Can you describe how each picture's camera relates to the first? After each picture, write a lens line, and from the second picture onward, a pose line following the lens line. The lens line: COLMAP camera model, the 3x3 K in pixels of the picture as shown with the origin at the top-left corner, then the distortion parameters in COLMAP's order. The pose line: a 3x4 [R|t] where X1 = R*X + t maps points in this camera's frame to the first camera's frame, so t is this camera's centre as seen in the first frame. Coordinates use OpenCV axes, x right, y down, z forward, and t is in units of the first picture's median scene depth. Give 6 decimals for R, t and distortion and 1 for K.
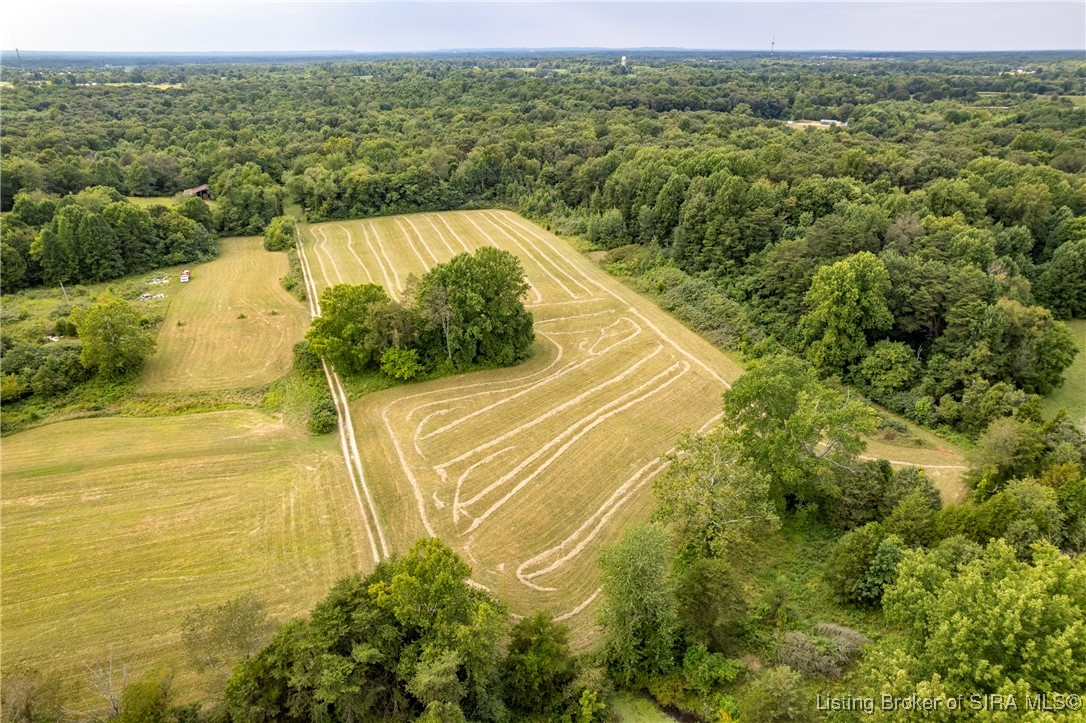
lens RADIAL K [[699.5, 0, 543.0], [0, 699.5, 361.5], [0, 0, 1]] dist [-0.006614, 0.001419]
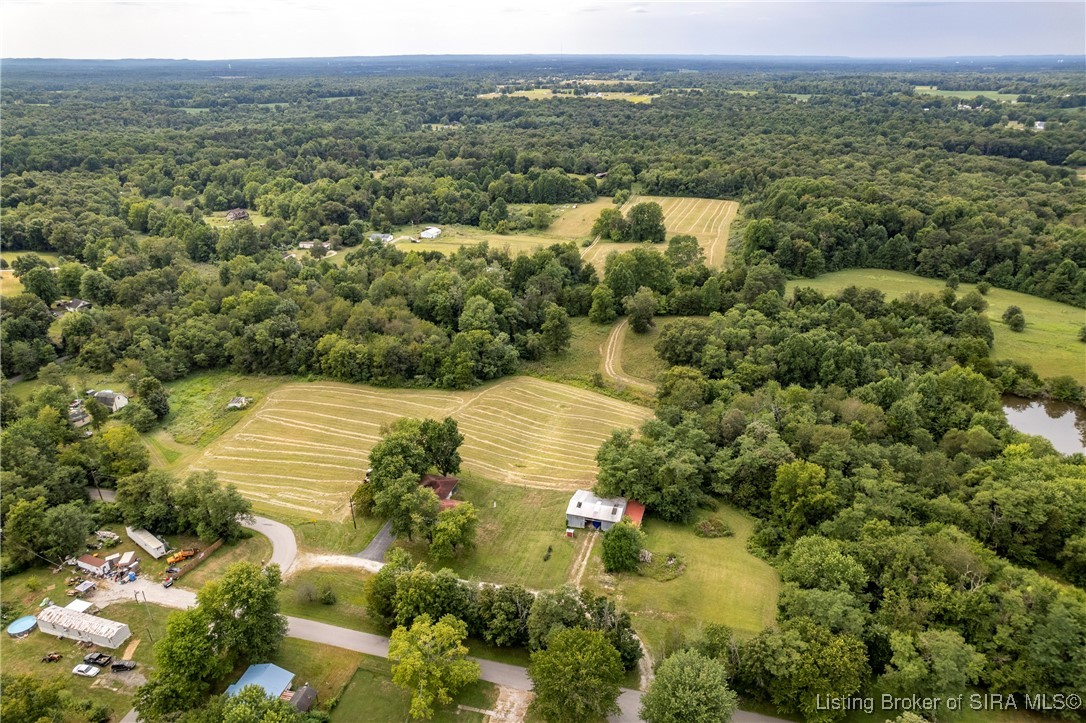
lens RADIAL K [[699.5, 0, 543.0], [0, 699.5, 361.5], [0, 0, 1]] dist [-0.006614, 0.001419]
pose [[0.803478, 0.250812, -0.539922, 0.696315], [-0.250379, 0.965179, 0.075759, 0.198106], [0.540123, 0.074315, 0.838299, -0.882042]]
